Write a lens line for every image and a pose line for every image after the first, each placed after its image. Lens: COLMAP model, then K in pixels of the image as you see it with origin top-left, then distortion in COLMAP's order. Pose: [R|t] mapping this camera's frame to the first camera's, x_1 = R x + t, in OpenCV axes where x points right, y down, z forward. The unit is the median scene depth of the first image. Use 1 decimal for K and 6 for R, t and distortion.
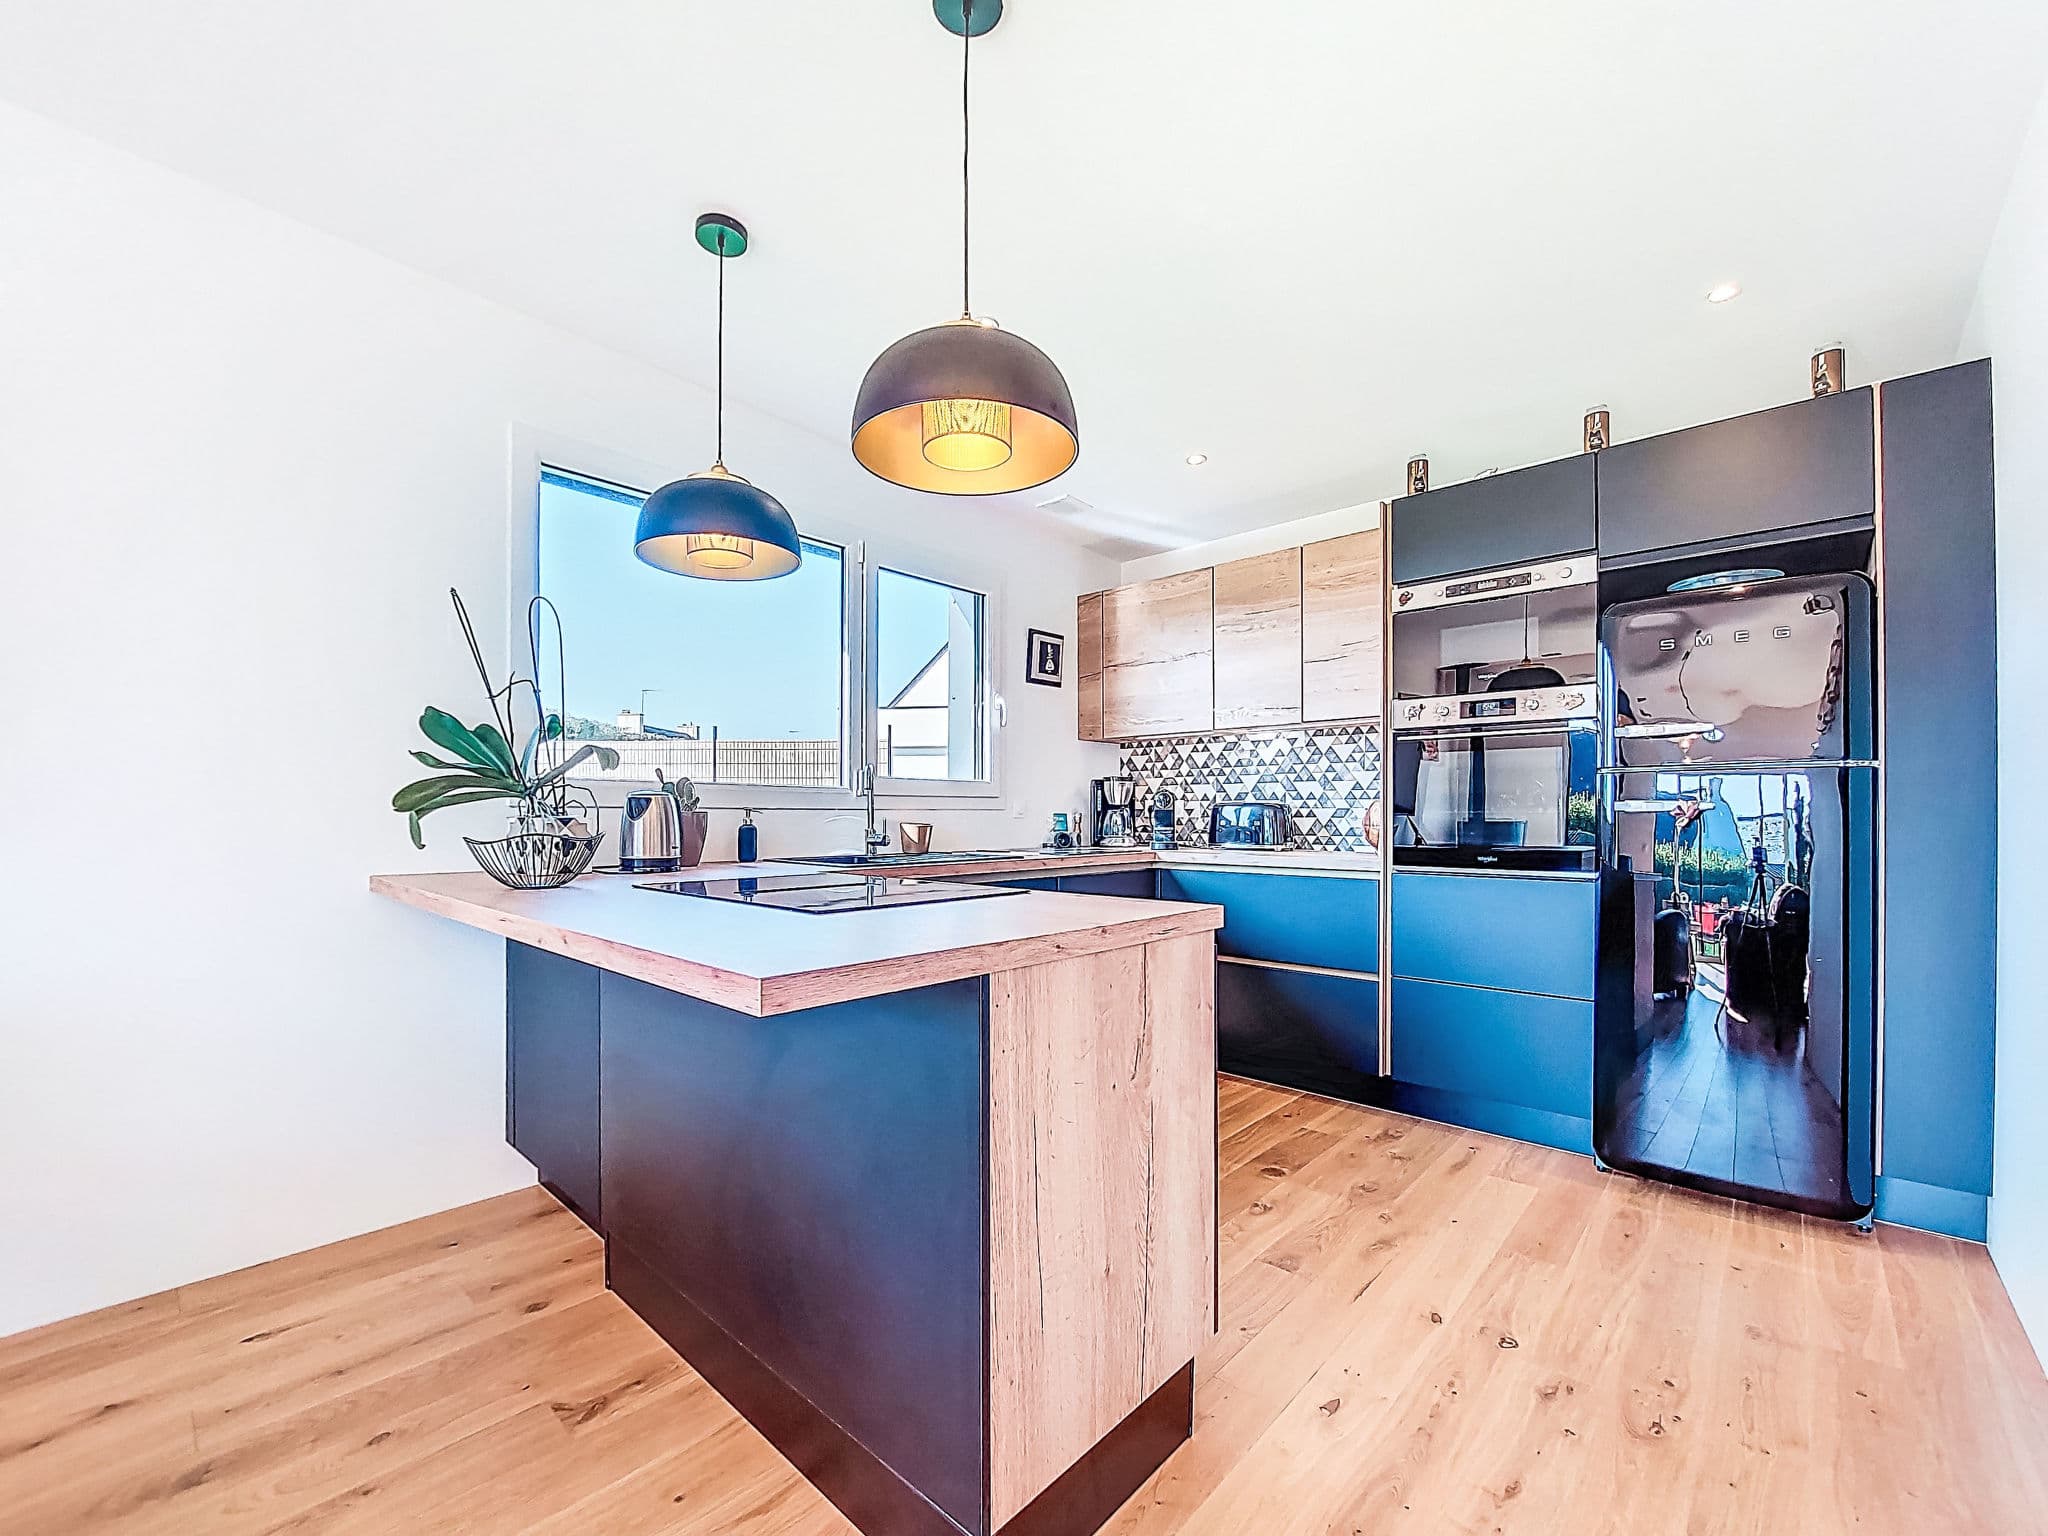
lens RADIAL K [[828.2, 0, 1005.0], [0, 828.2, 819.0], [0, 0, 1]] dist [-0.006819, -0.000161]
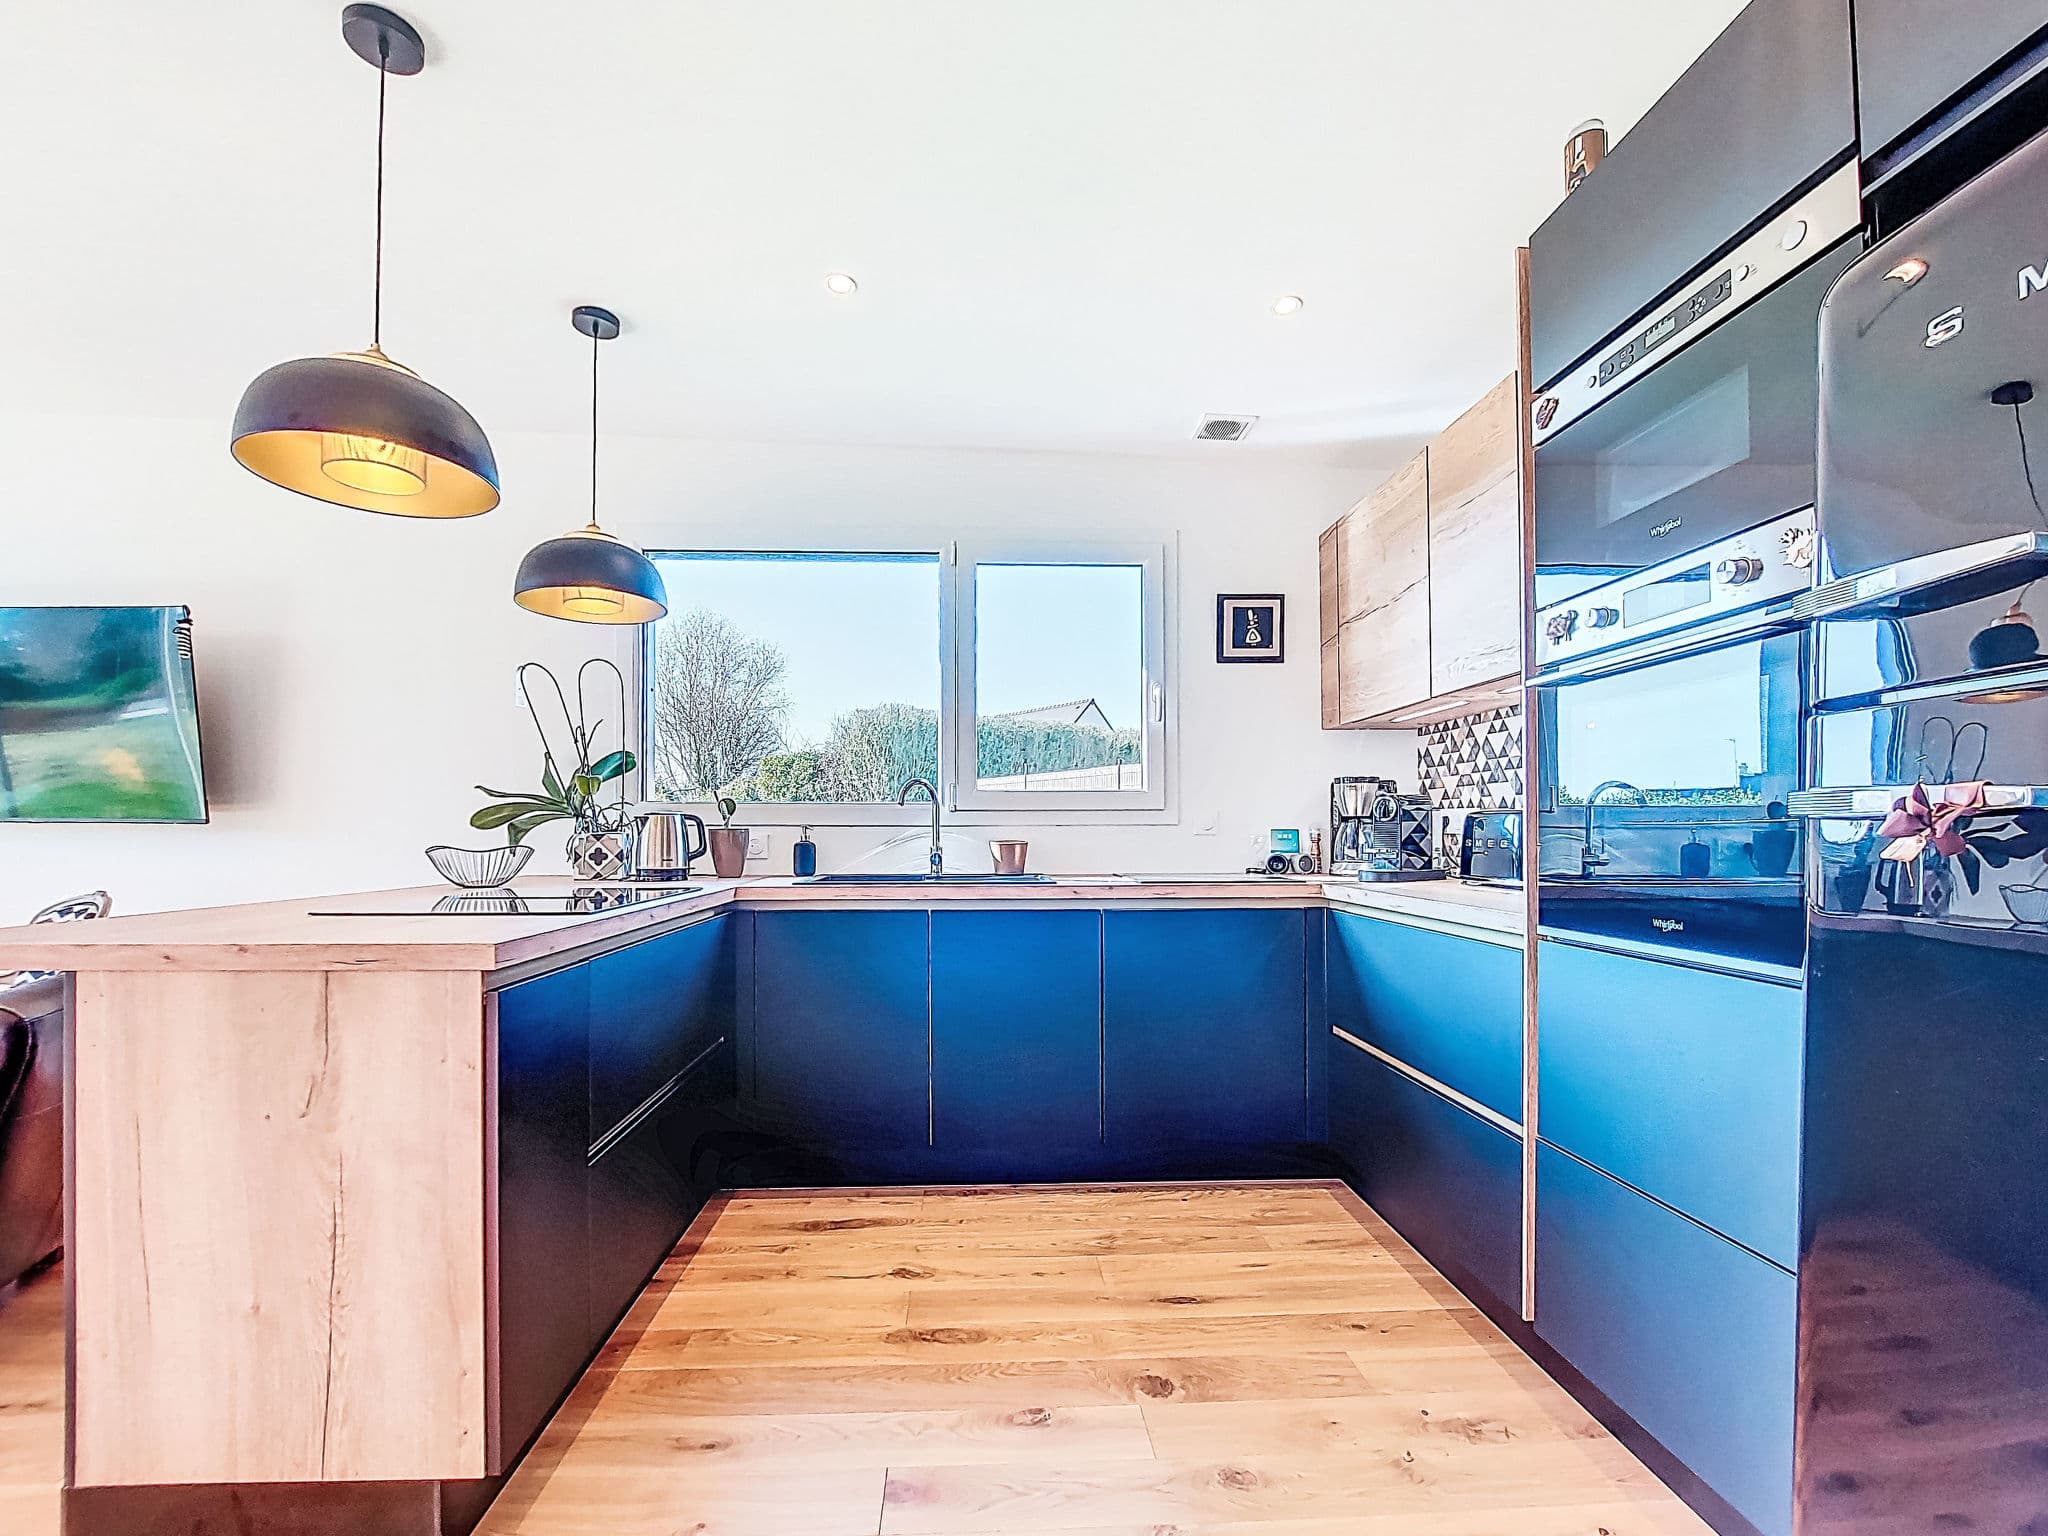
lens RADIAL K [[849.2, 0, 1006.4], [0, 849.2, 826.8], [0, 0, 1]] dist [-0.016932, -0.000078]
pose [[0.721774, -0.006361, -0.692099, 0.437823], [-0.001943, 0.999935, -0.011217, 0.000473], [0.692126, 0.009441, 0.721715, 0.278815]]
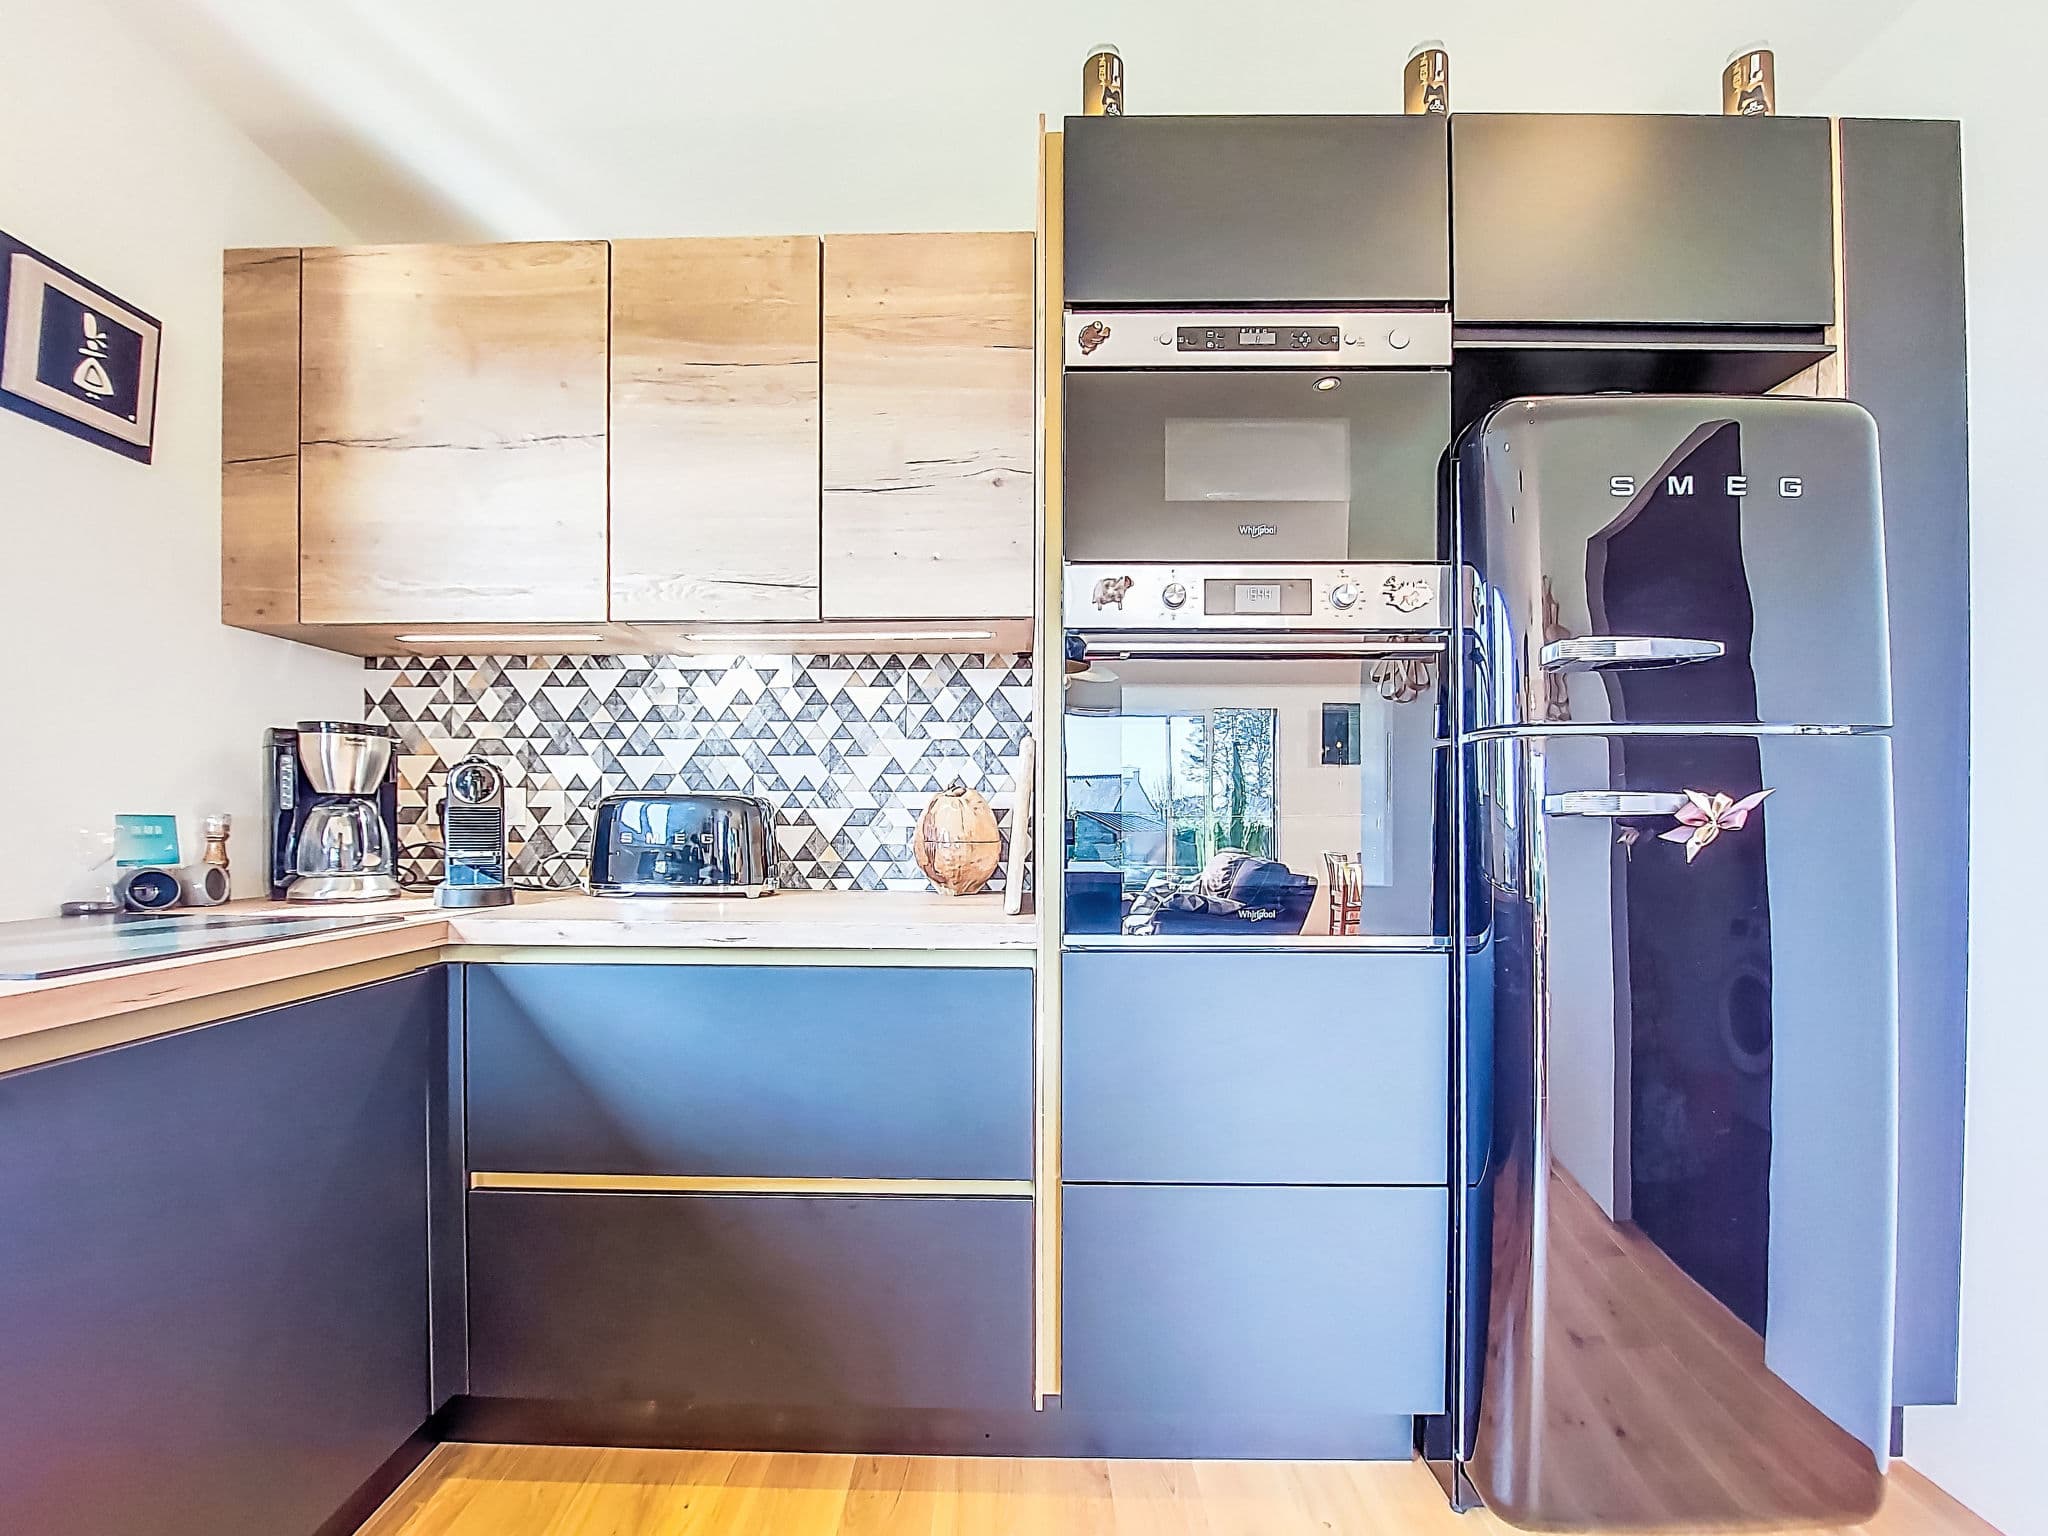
lens RADIAL K [[849.2, 0, 1006.4], [0, 849.2, 826.8], [0, 0, 1]] dist [-0.016932, -0.000078]
pose [[0.735307, -0.001020, 0.677734, 0.100331], [0.001325, 0.999999, 0.000068, -0.000951], [-0.677733, 0.000848, 0.735307, 0.504870]]
